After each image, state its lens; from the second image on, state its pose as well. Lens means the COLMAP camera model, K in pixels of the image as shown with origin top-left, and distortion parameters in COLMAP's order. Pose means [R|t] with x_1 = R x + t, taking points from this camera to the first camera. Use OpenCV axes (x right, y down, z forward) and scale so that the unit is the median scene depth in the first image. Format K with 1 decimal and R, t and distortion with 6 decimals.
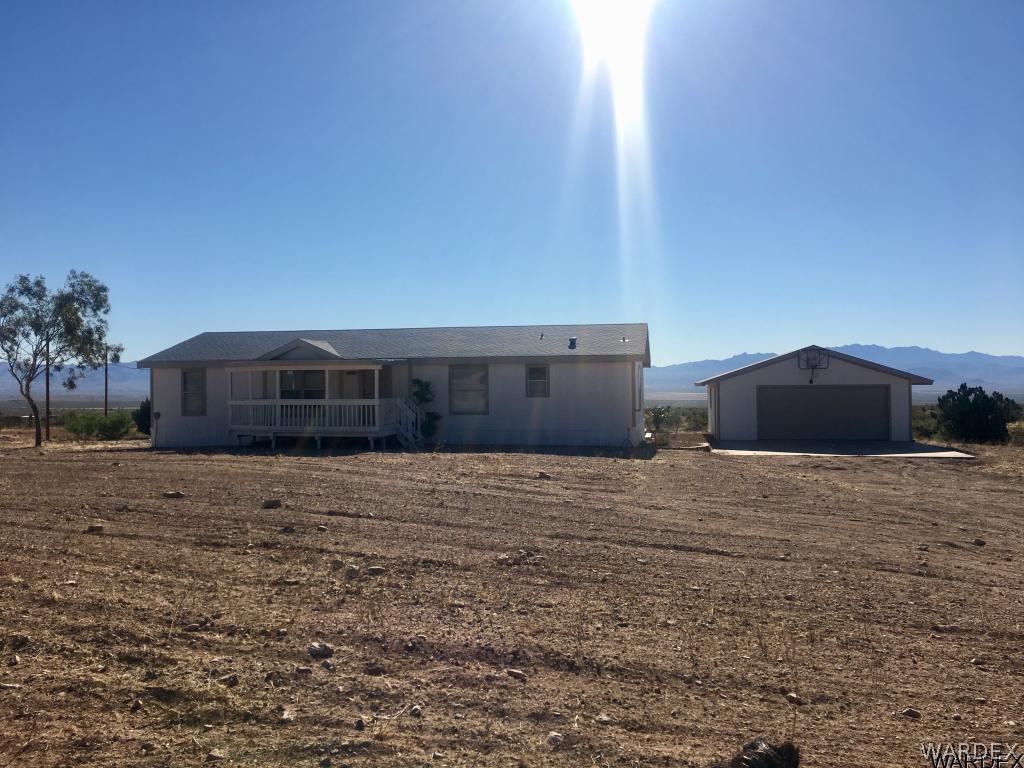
lens RADIAL K [[873.3, 0, 512.0], [0, 873.3, 384.0], [0, 0, 1]] dist [0.070772, -0.094910]
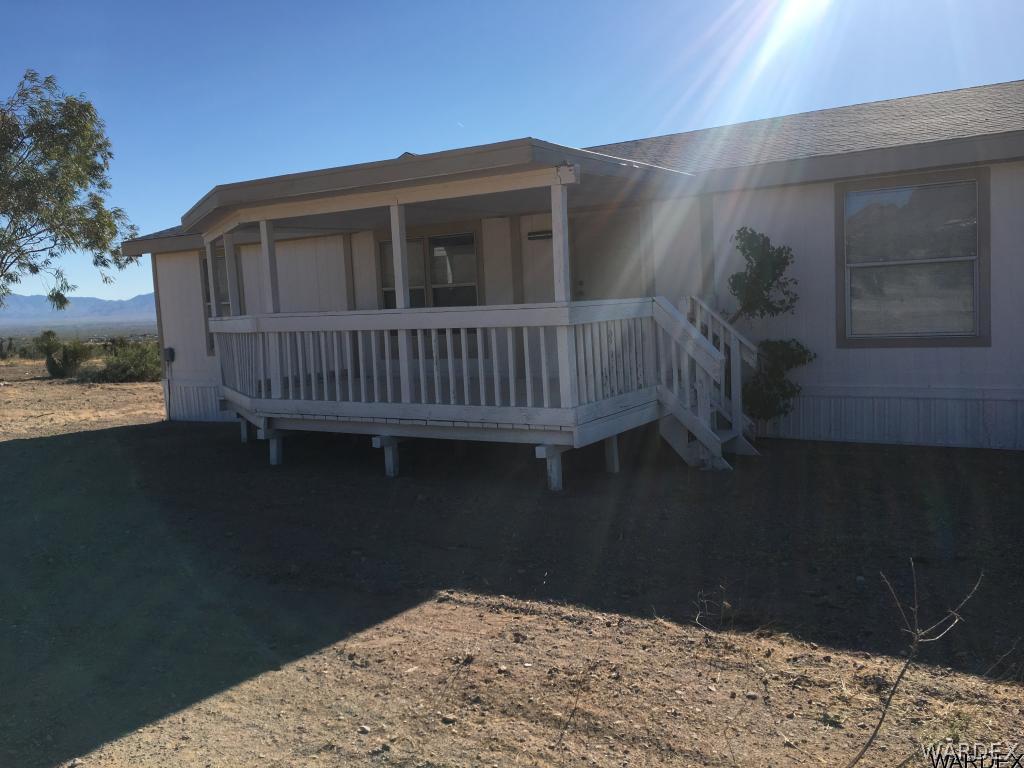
lens RADIAL K [[873.3, 0, 512.0], [0, 873.3, 384.0], [0, 0, 1]] dist [0.070772, -0.094910]
pose [[0.929882, 0.005633, -0.367815, -0.066833], [0.032789, 0.994634, 0.098126, 0.013904], [0.366394, -0.103306, 0.924707, 0.687785]]
